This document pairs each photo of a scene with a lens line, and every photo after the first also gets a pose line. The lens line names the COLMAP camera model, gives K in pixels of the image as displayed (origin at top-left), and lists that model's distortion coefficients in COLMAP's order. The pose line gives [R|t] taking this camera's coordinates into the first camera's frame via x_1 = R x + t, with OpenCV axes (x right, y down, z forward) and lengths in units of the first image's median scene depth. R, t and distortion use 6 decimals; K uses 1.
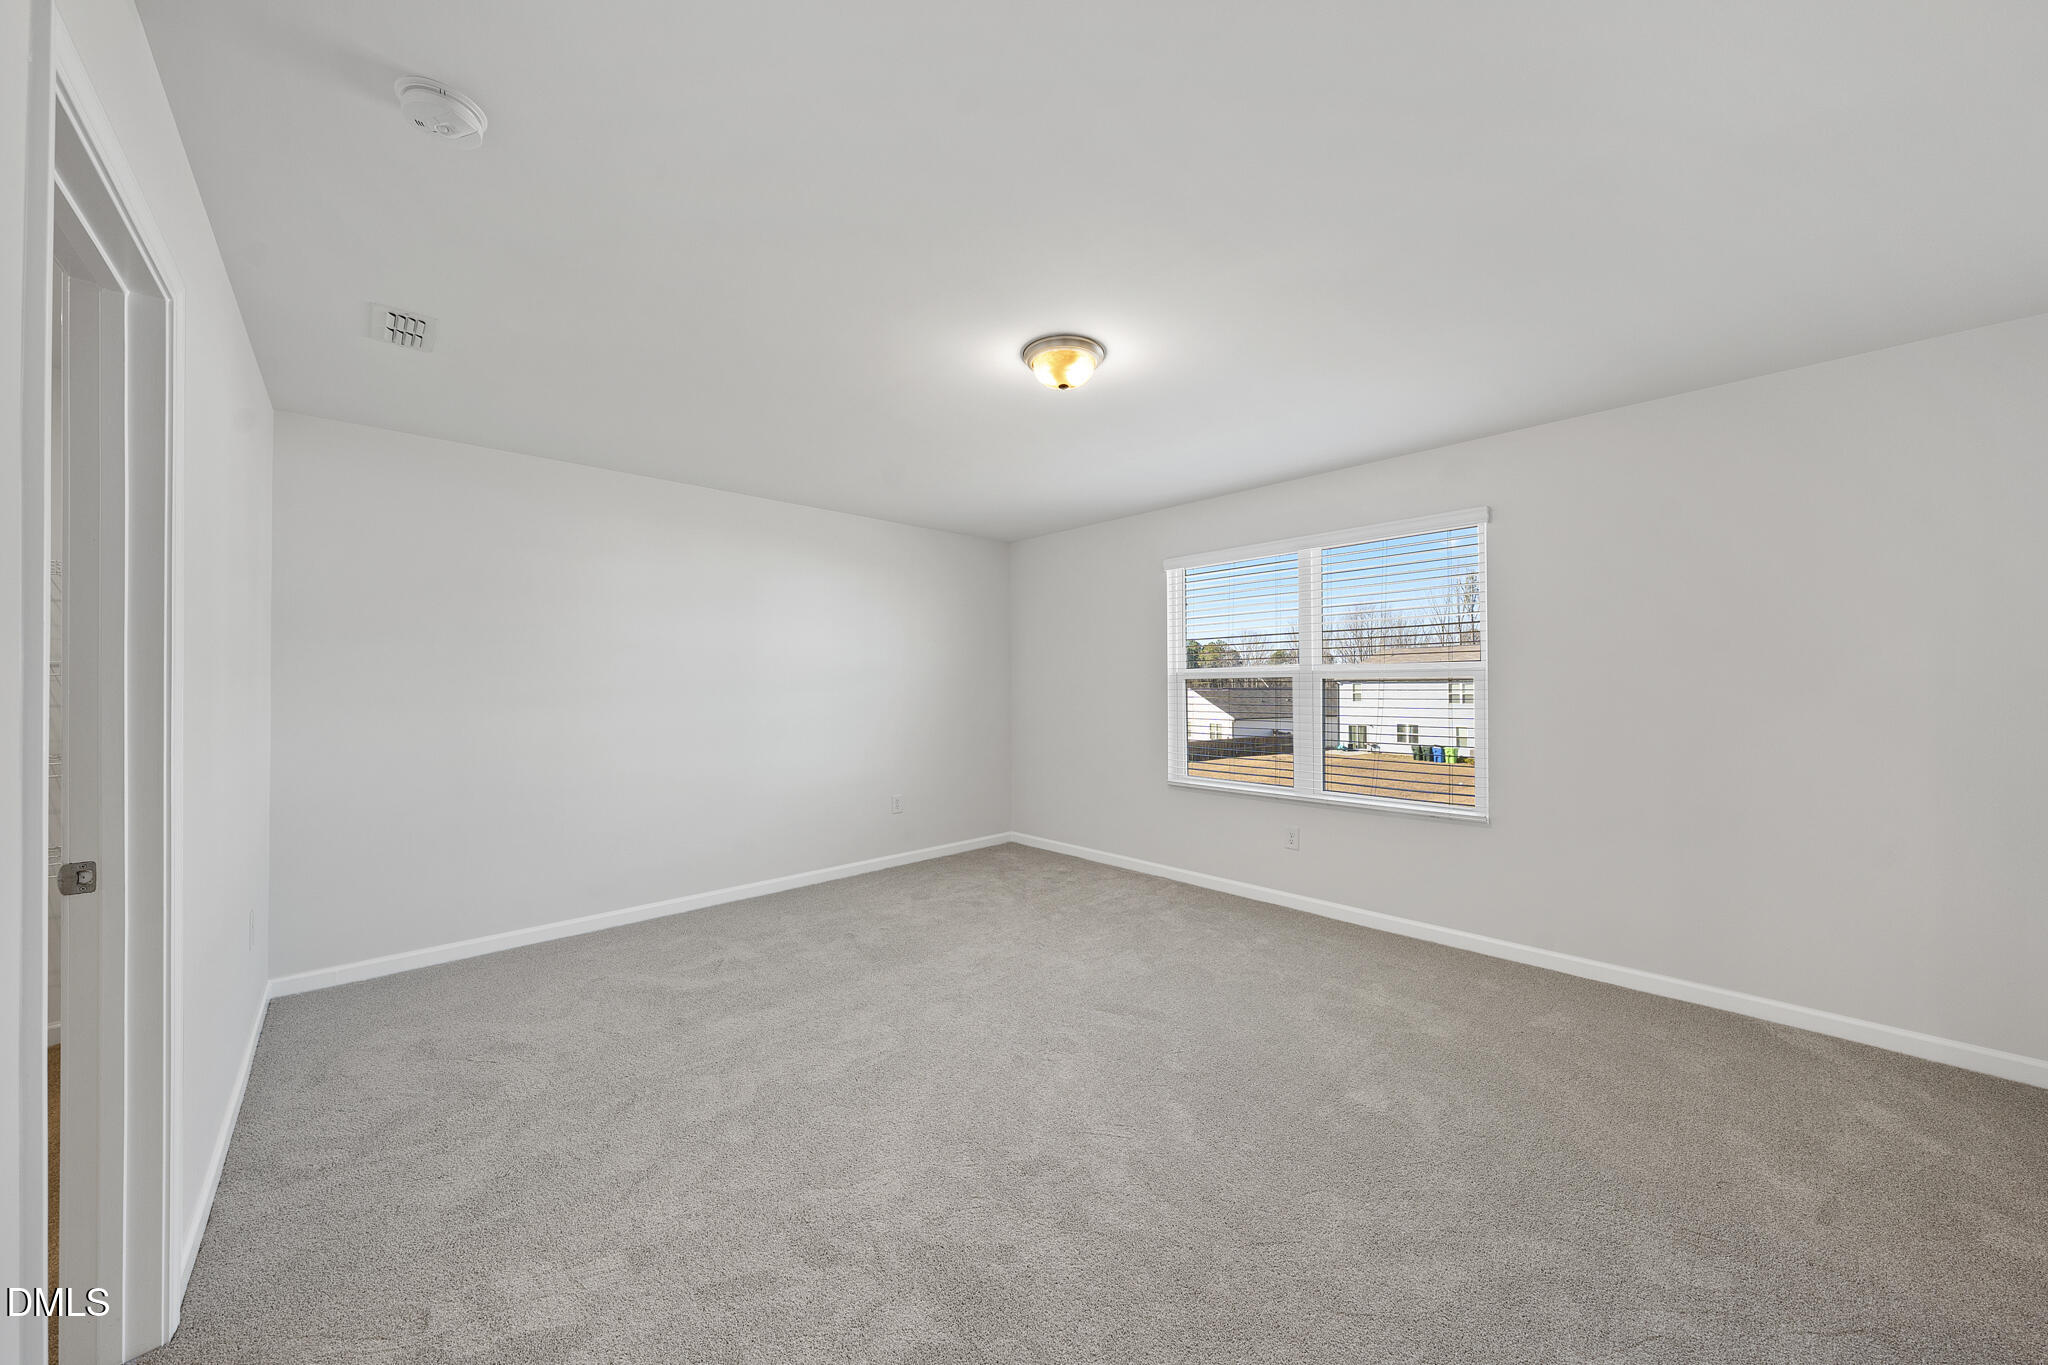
lens RADIAL K [[707.3, 0, 1018.7], [0, 707.3, 681.9], [0, 0, 1]] dist [-0.003379, 0.000456]
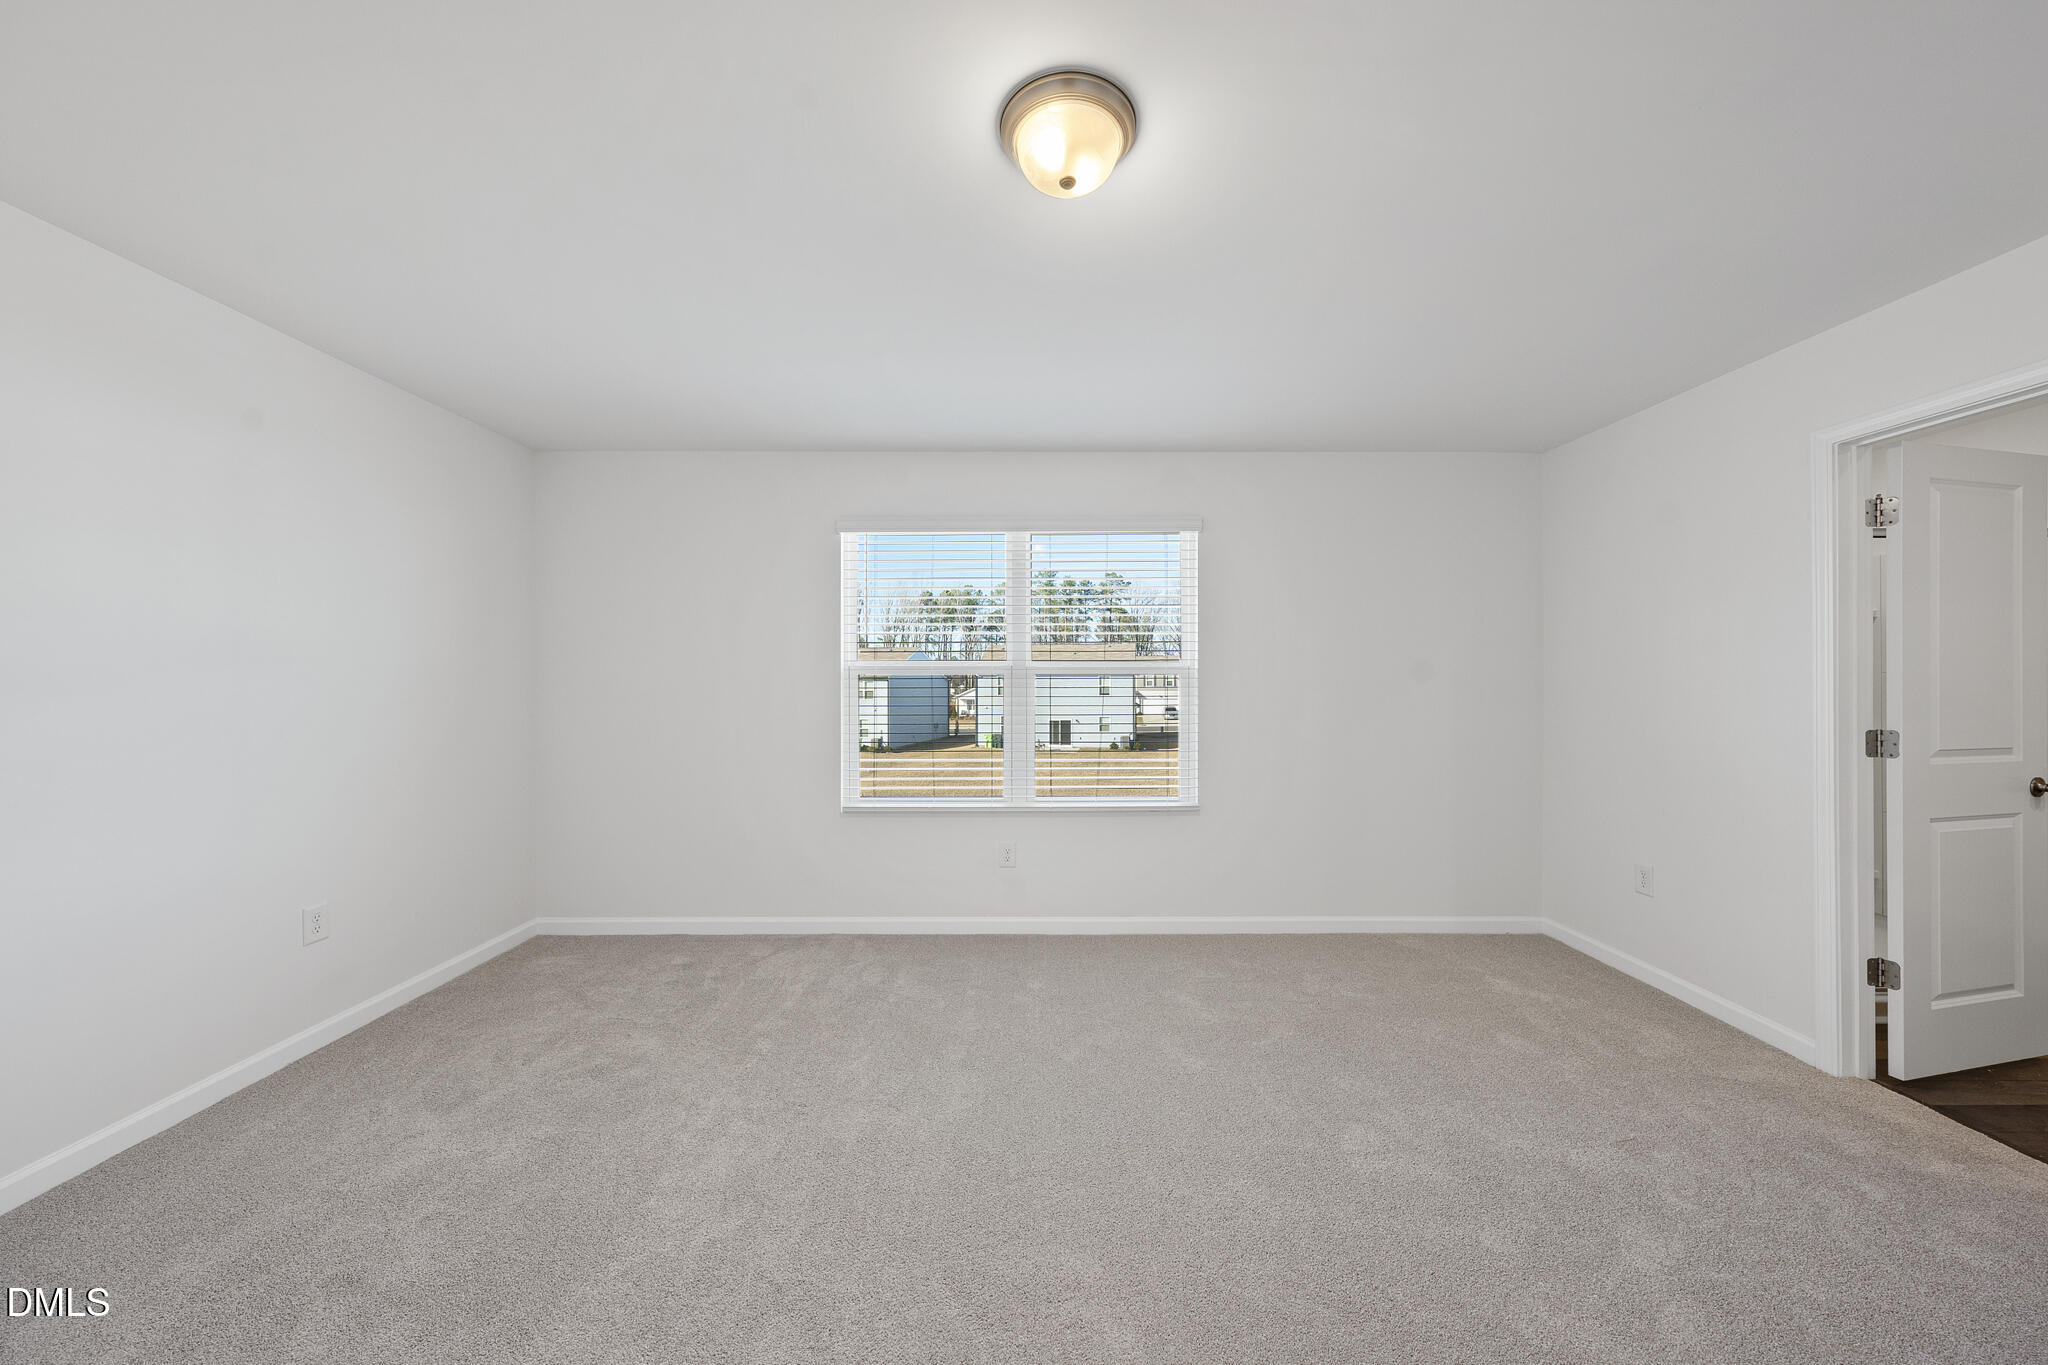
lens RADIAL K [[707.3, 0, 1029.5], [0, 707.3, 676.3], [0, 0, 1]] dist [-0.003379, 0.000456]
pose [[0.685291, 0.003160, 0.728263, -0.233041], [-0.000136, 0.999991, -0.004212, 0.001893], [-0.728269, 0.002788, 0.685285, 0.364957]]
